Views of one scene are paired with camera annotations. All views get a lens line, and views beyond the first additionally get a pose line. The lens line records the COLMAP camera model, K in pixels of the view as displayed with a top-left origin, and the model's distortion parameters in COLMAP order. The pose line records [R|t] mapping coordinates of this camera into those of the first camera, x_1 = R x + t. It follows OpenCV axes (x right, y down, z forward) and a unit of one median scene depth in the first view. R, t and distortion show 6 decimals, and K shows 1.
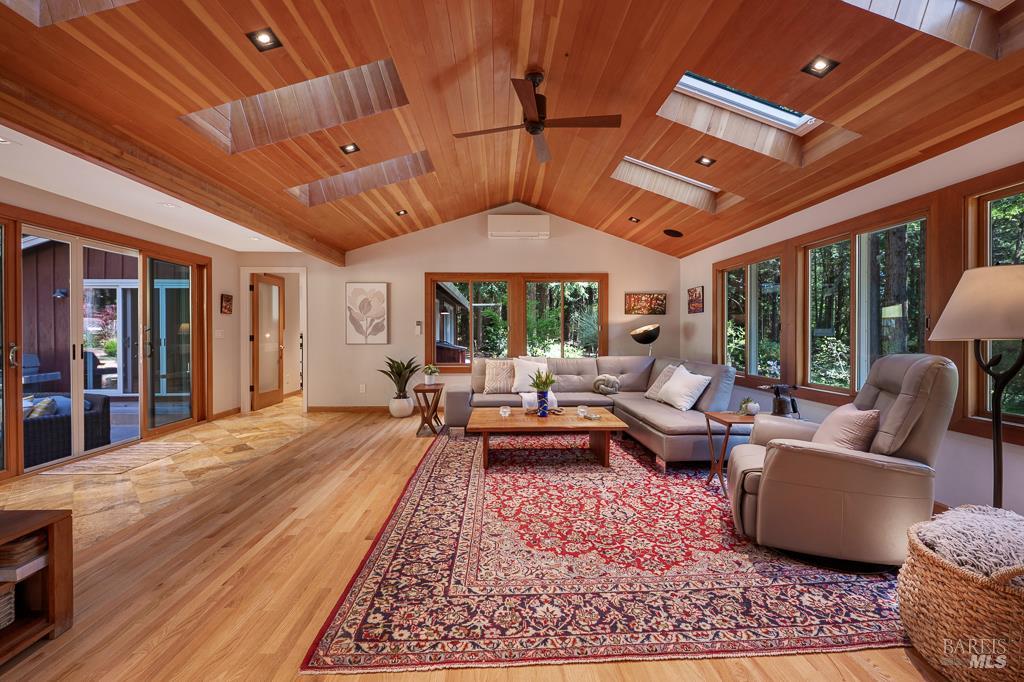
lens RADIAL K [[407.8, 0, 514.4], [0, 407.8, 335.7], [0, 0, 1]] dist [-0.002894, -0.000057]
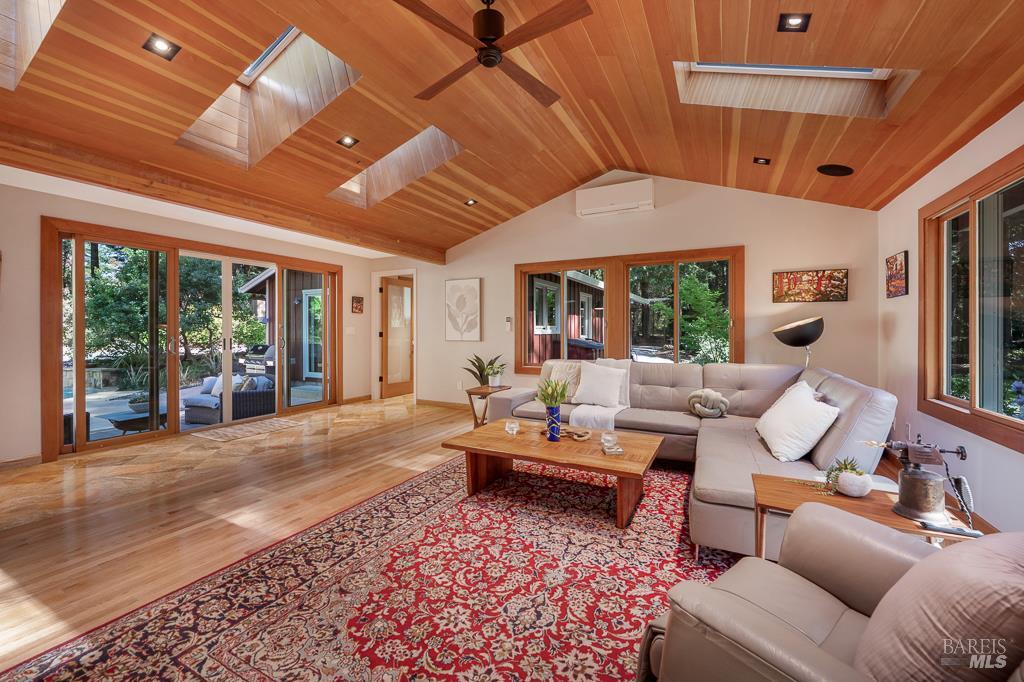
lens RADIAL K [[411.7, 0, 514.4], [0, 411.7, 331.7], [0, 0, 1]] dist [-0.004356, 0.000120]
pose [[0.870455, 0.002163, -0.492243, 0.437373], [-0.003504, 0.999992, -0.001802, -0.001484], [0.492235, 0.003293, 0.870456, 0.341730]]
